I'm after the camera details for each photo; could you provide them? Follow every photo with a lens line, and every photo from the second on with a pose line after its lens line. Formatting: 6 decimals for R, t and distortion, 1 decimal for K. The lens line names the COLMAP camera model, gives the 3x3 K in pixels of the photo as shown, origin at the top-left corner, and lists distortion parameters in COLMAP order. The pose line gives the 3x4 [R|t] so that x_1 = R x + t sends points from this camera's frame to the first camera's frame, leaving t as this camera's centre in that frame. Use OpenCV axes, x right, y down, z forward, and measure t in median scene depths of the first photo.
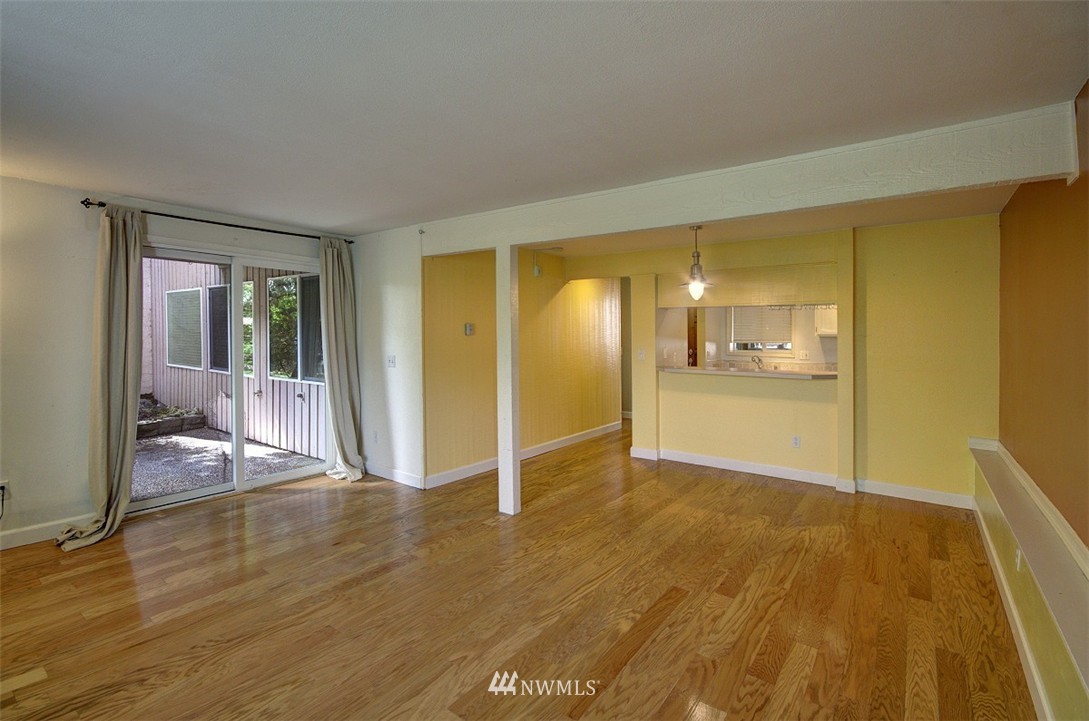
lens RADIAL K [[440.0, 0, 564.3], [0, 440.0, 334.0], [0, 0, 1]] dist [0.014167, -0.009141]
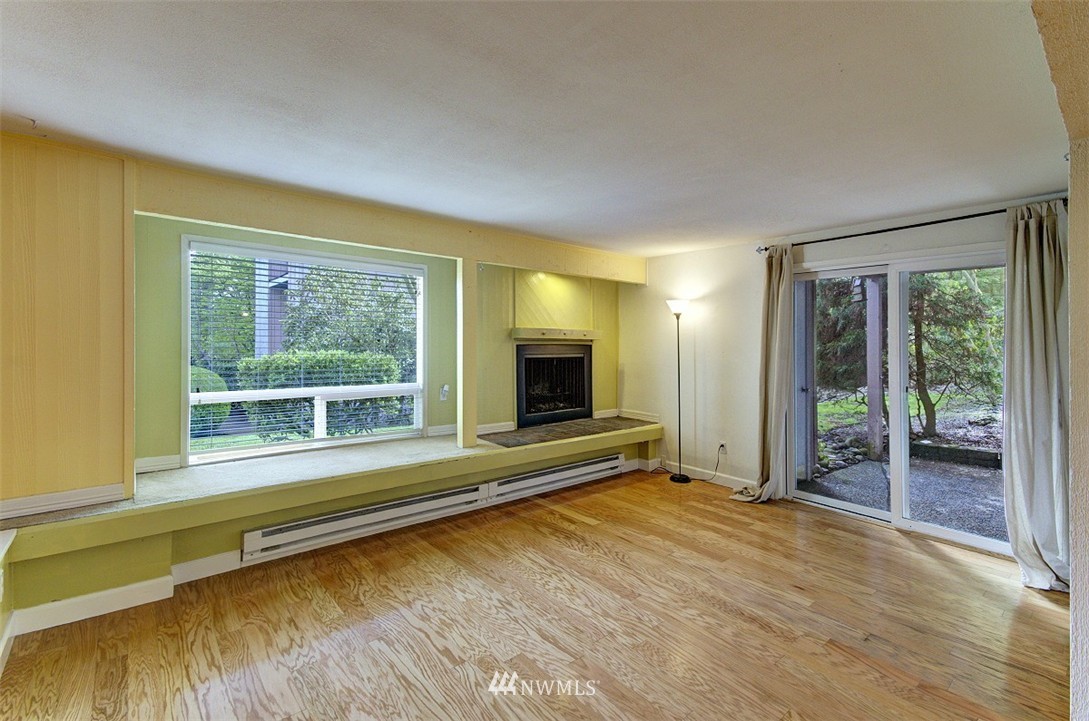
lens RADIAL K [[487.4, 0, 535.8], [0, 487.4, 341.0], [0, 0, 1]] dist [0.026352, -0.000319]
pose [[-0.222057, -0.016930, -0.974887, 0.619722], [-0.013582, 0.999806, -0.014269, 0.012369], [0.974939, 0.010073, -0.222243, 0.788393]]
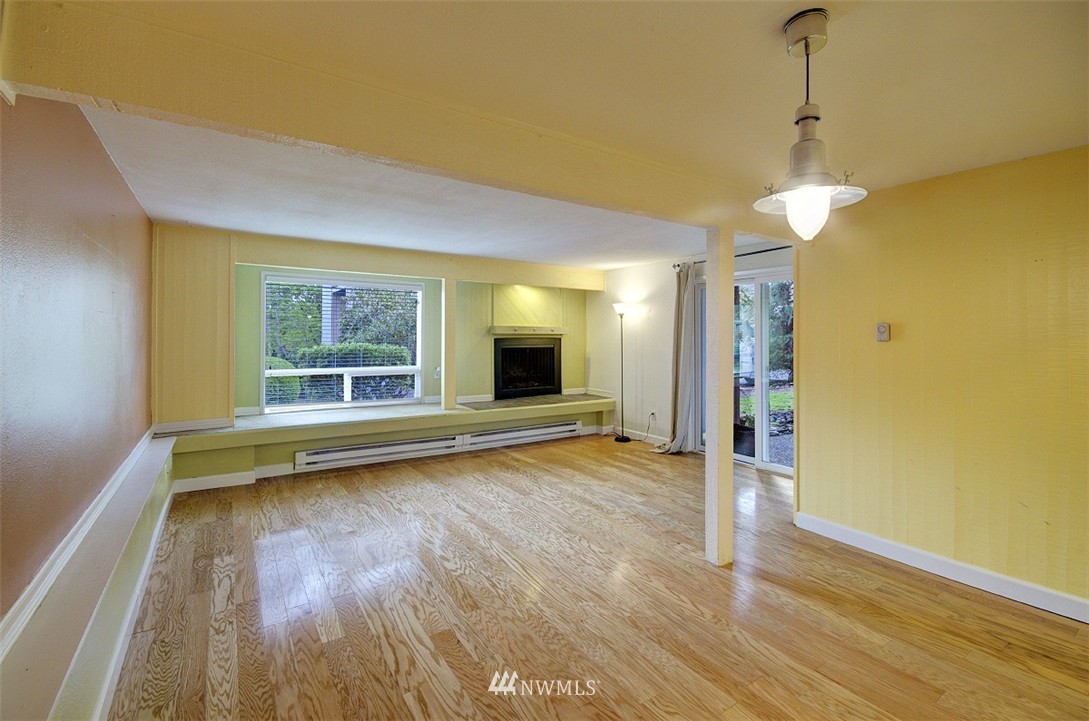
lens RADIAL K [[469.3, 0, 561.2], [0, 469.3, 327.5], [0, 0, 1]] dist [-0.003607, -0.000413]
pose [[-0.282668, -0.031995, -0.958684, 1.041591], [-0.007179, 0.999486, -0.031240, 0.018486], [0.959191, -0.001948, -0.282753, 1.299414]]
